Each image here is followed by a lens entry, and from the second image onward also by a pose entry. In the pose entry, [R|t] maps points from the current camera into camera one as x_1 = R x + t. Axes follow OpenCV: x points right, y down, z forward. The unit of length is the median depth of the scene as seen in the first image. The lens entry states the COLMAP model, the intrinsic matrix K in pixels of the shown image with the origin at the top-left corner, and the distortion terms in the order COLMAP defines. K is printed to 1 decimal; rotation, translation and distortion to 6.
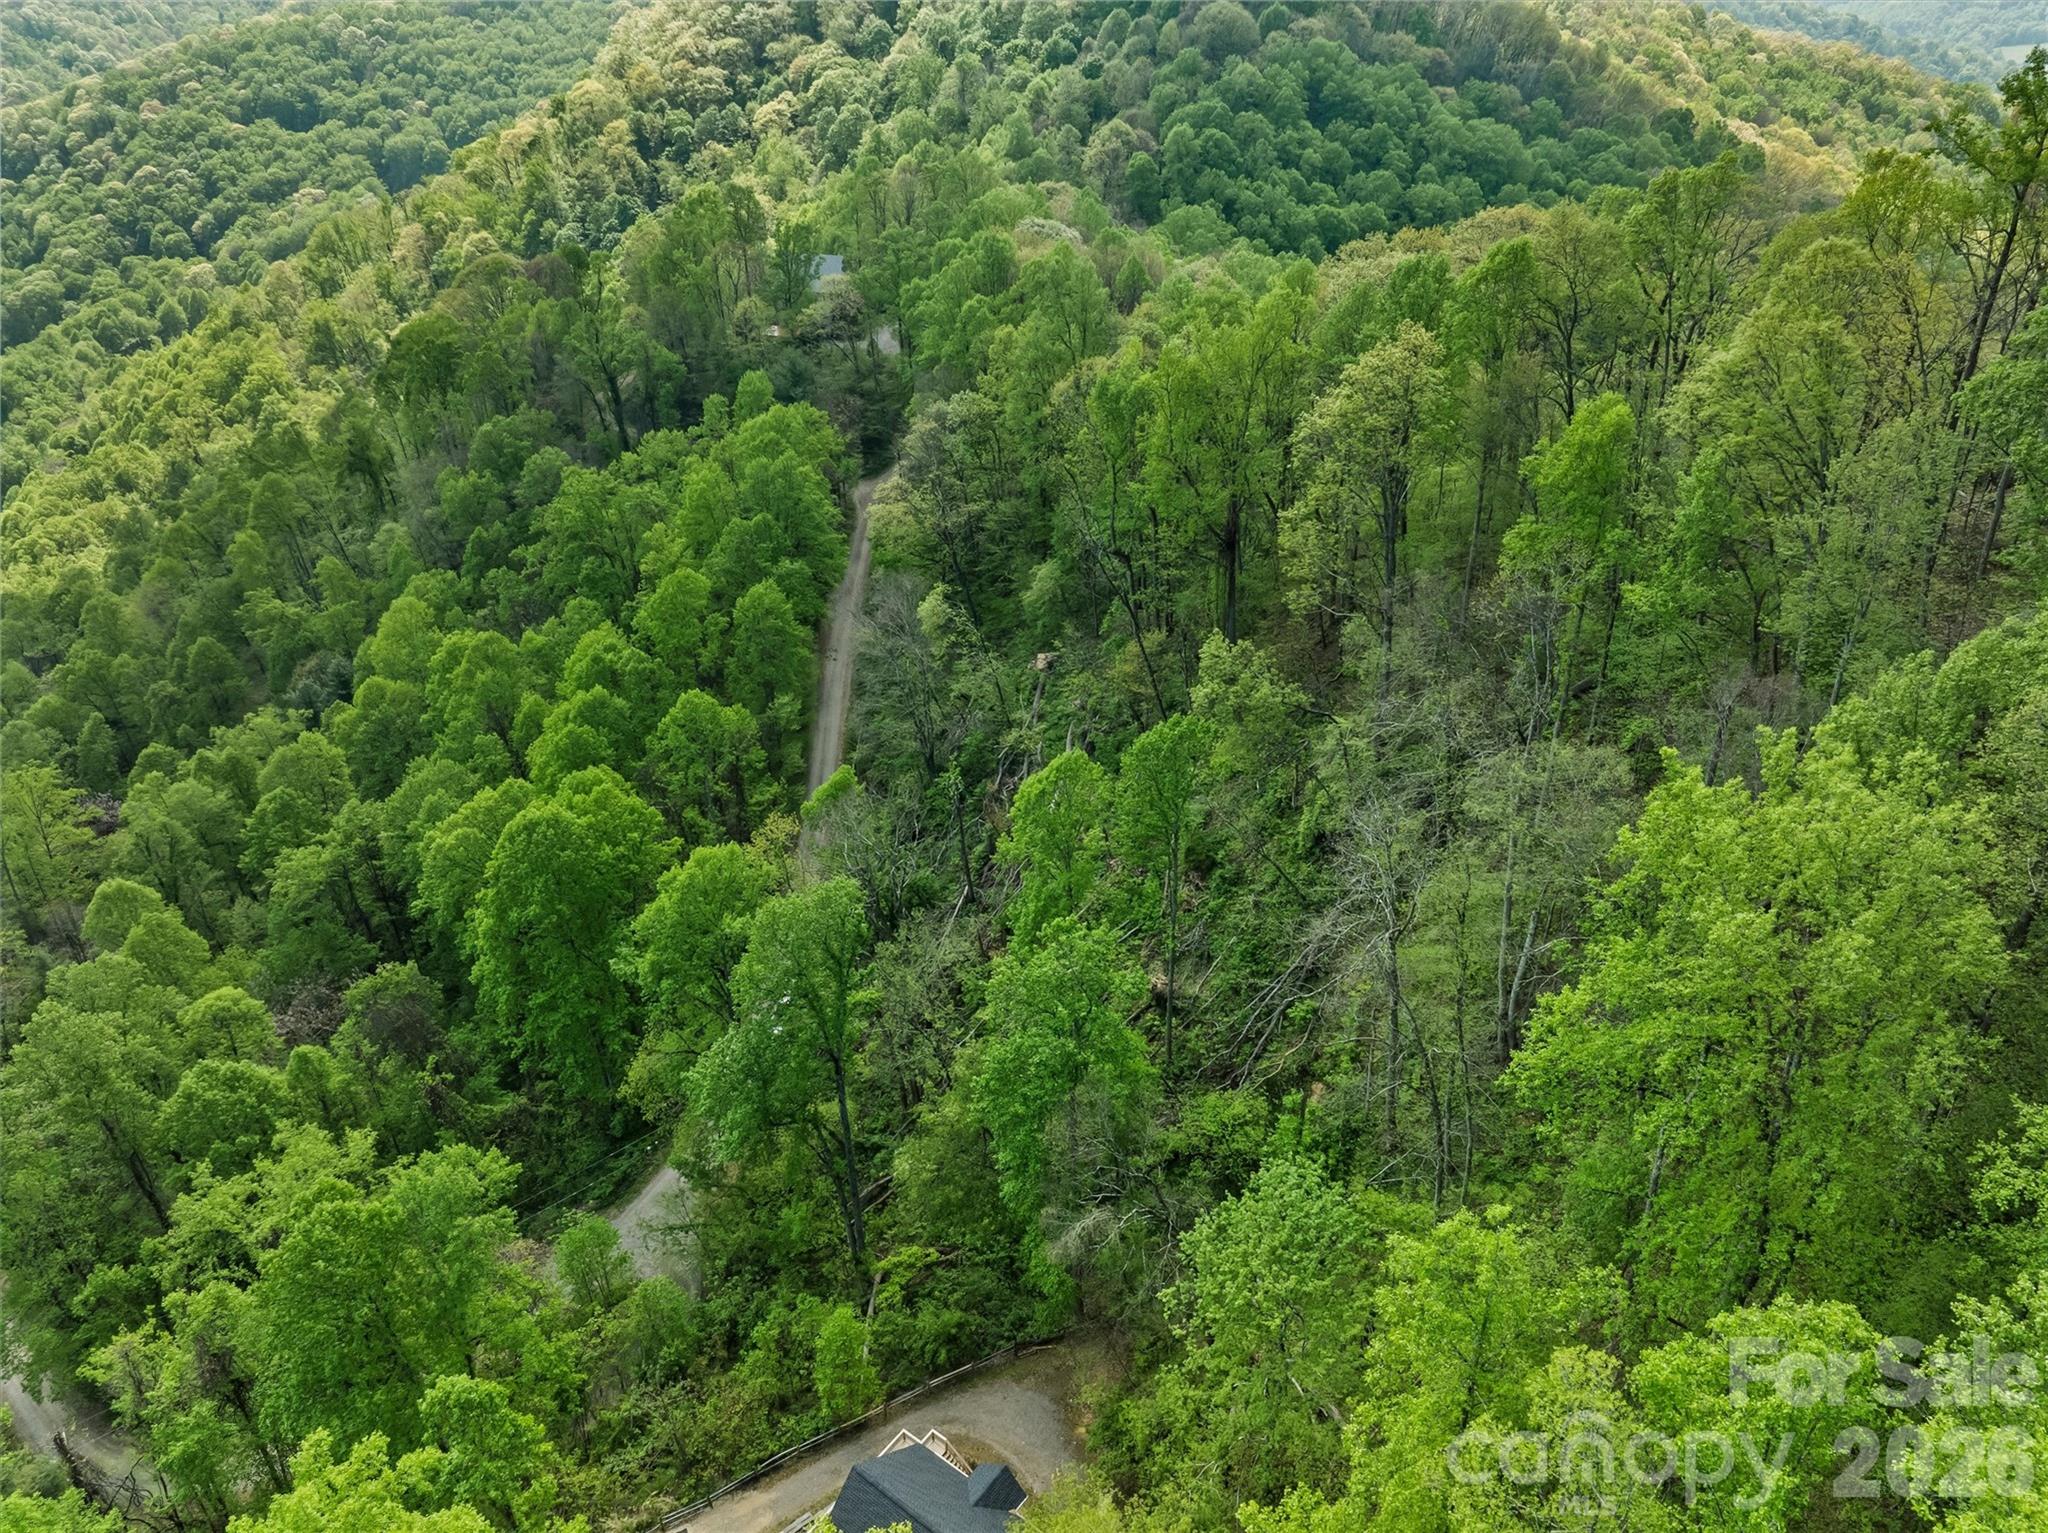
lens RADIAL K [[1451.5, 0, 1014.6], [0, 1451.5, 757.8], [0, 0, 1]] dist [-0.052181, 0.035762]
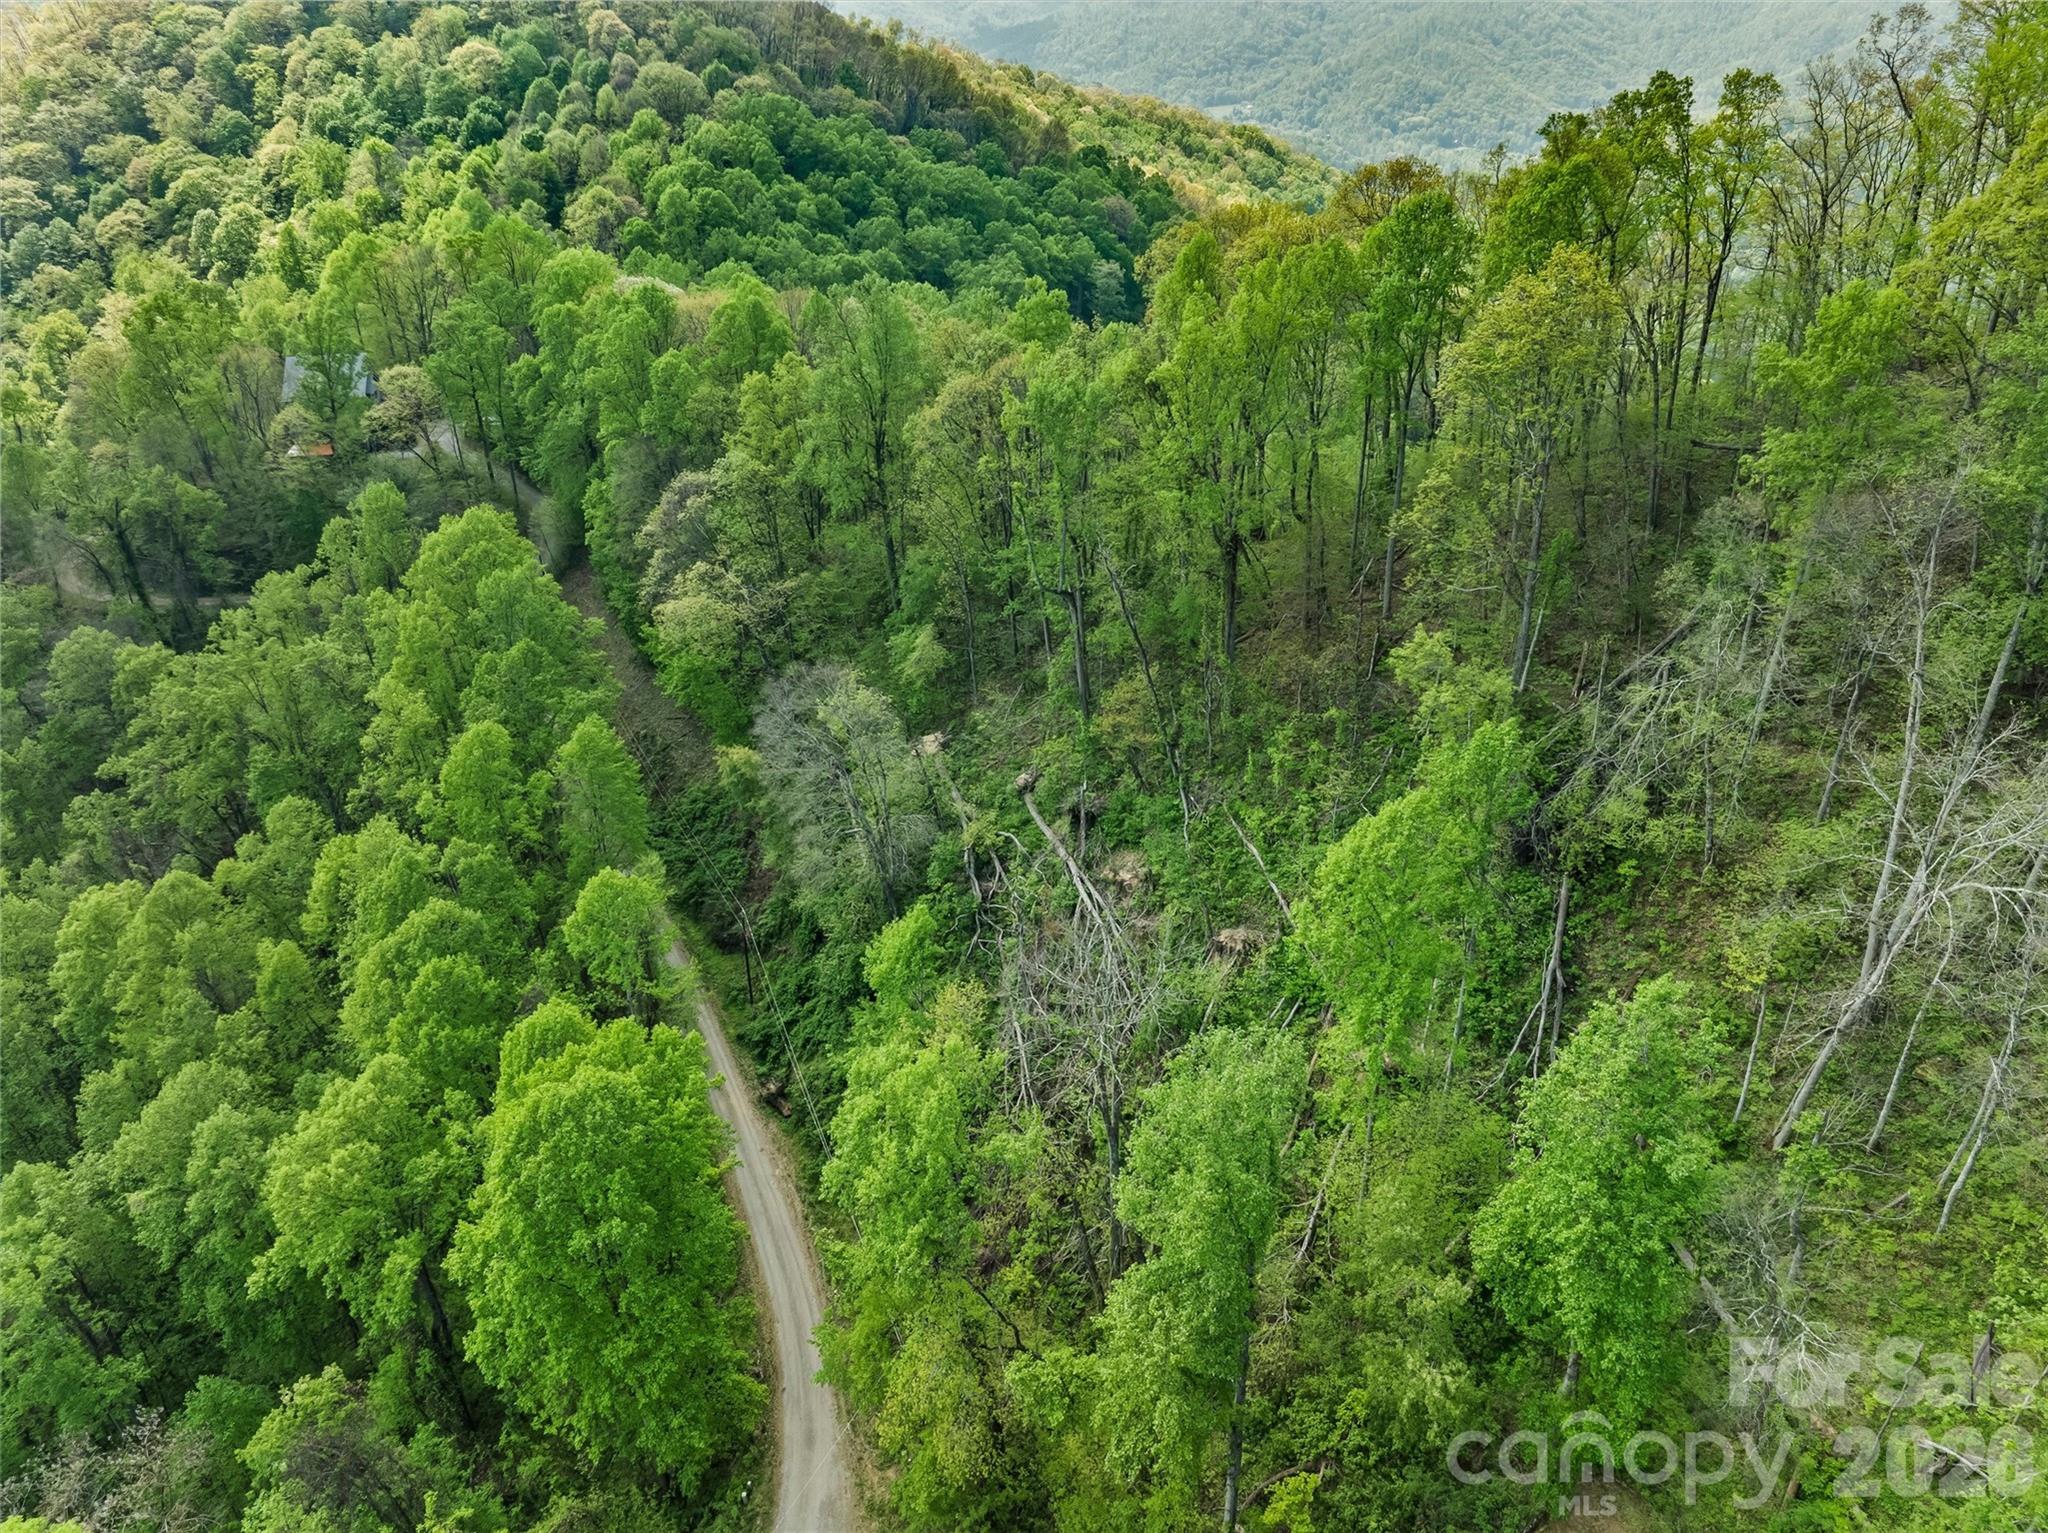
lens RADIAL K [[1451.5, 0, 1026.1], [0, 1451.5, 762.5], [0, 0, 1]] dist [-0.052181, 0.035762]
pose [[0.898083, -0.218332, 0.381809, -0.085580], [0.238412, 0.971149, -0.005449, -0.012671], [-0.369603, 0.095921, 0.924225, 0.066893]]
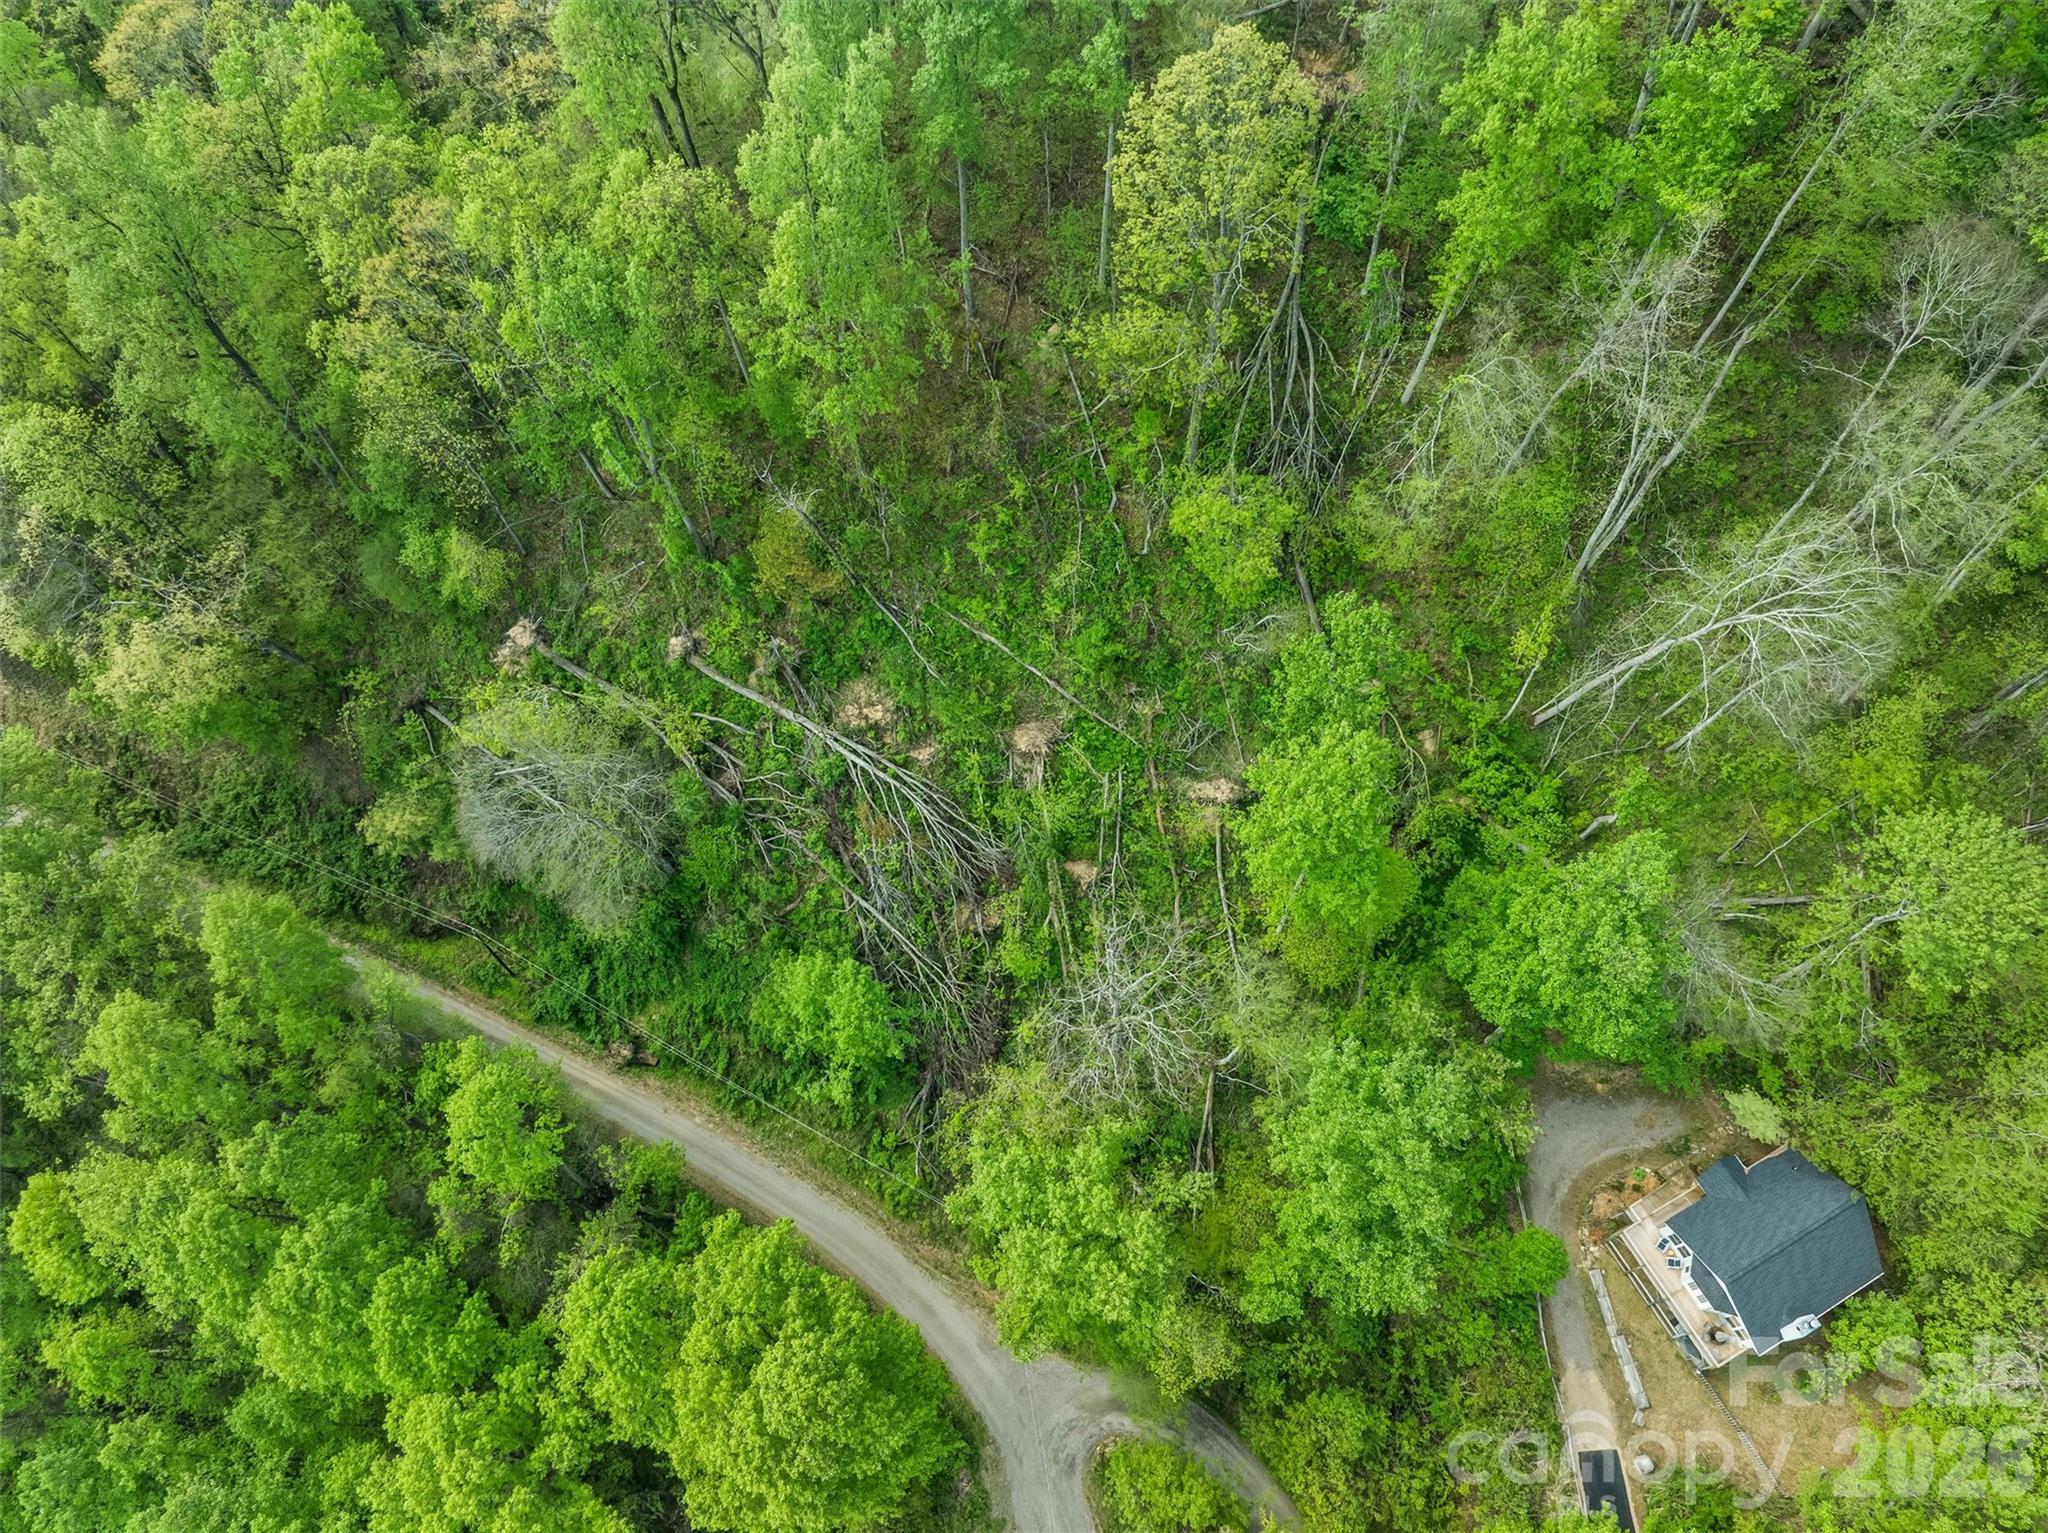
lens RADIAL K [[1451.5, 0, 1042.5], [0, 1451.5, 762.3], [0, 0, 1]] dist [-0.052181, 0.035762]
pose [[0.404961, -0.808801, 0.426435, -0.077342], [0.489519, 0.585701, 0.646007, -0.122322], [-0.772255, -0.052859, 0.633110, 0.116343]]
